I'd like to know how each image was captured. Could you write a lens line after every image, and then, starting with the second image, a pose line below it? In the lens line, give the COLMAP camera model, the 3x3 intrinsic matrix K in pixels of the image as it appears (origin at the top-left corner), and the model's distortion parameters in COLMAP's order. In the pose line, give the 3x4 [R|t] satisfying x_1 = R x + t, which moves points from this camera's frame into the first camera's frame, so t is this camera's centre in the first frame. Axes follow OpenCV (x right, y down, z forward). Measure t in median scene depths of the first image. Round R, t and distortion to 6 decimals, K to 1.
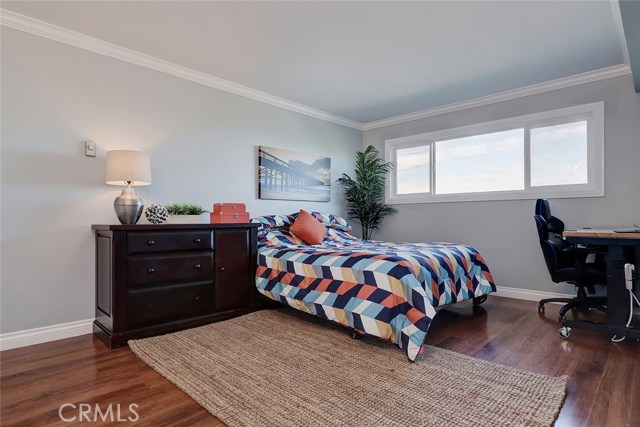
lens RADIAL K [[333.9, 0, 323.3], [0, 333.9, 213.5], [0, 0, 1]] dist [0.017618, -0.000229]
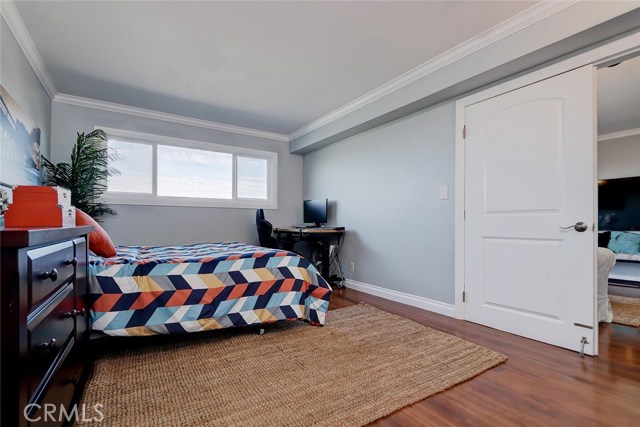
lens RADIAL K [[295.6, 0, 308.3], [0, 295.6, 226.2], [0, 0, 1]] dist [0.004665, -0.001662]
pose [[0.281196, -0.007071, 0.959624, -0.712345], [-0.022953, 0.999637, 0.014092, 0.016756], [-0.959376, -0.025988, 0.280932, 0.572115]]
